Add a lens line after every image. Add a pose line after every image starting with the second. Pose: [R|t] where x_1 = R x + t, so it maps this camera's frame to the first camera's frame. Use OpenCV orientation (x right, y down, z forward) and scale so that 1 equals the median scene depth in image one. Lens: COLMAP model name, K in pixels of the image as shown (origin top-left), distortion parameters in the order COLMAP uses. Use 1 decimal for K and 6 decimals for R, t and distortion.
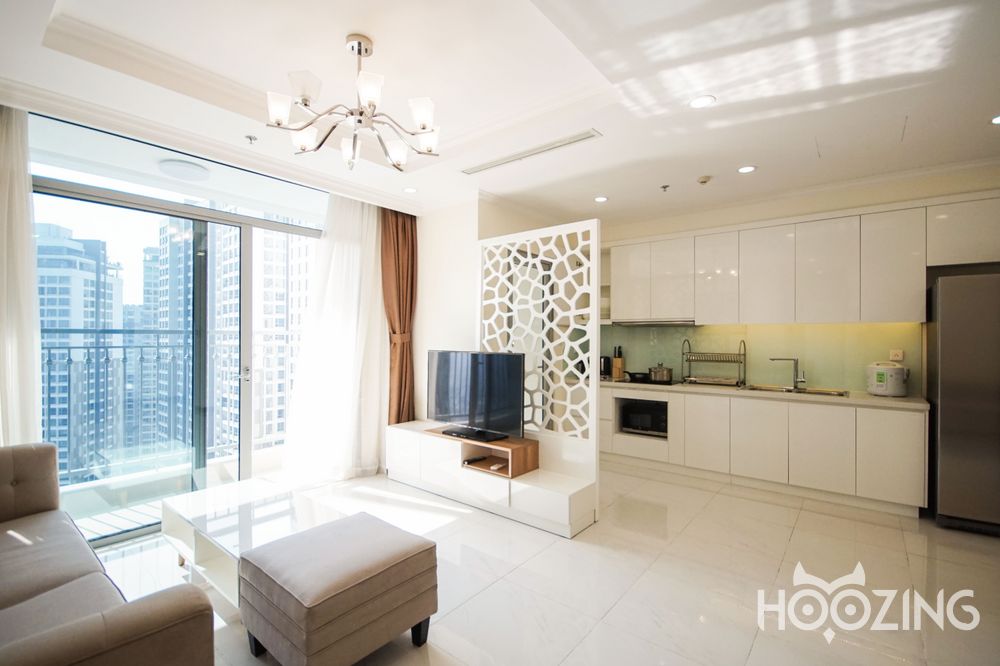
lens RADIAL K [[455.6, 0, 500.0], [0, 455.6, 333.0], [0, 0, 1]] dist [0.030971, 0.000307]
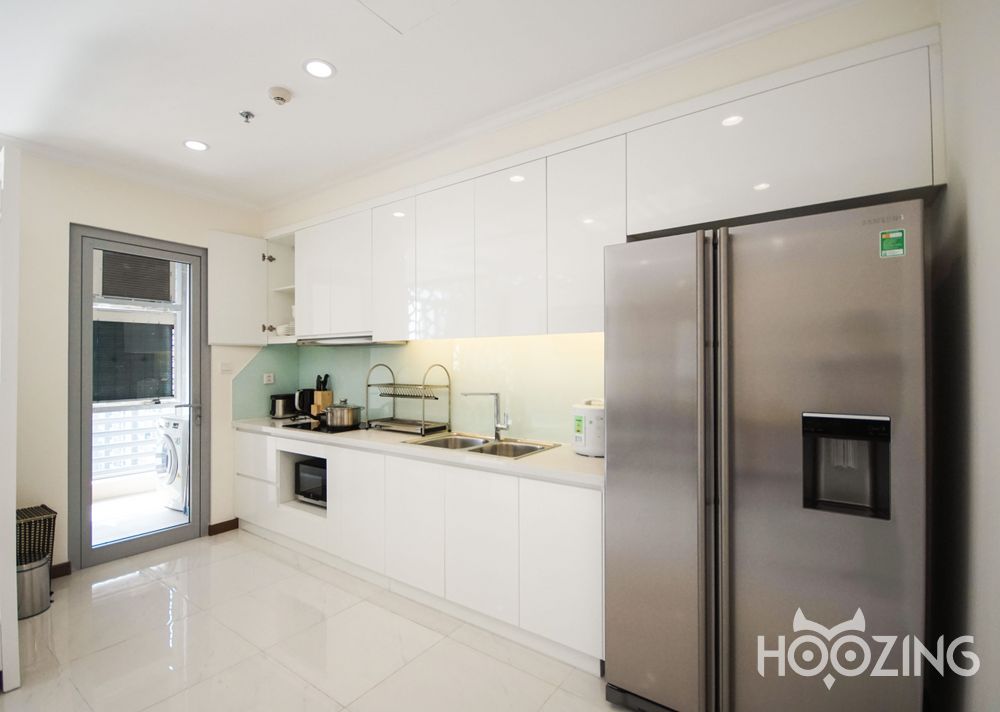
lens RADIAL K [[462.4, 0, 500.0], [0, 462.4, 356.0], [0, 0, 1]] dist [-0.001915, -0.000982]
pose [[0.999584, 0.001169, -0.028802, 0.600127], [-0.001696, 0.999831, -0.018308, 0.014803], [0.028775, 0.018349, 0.999417, 0.326213]]
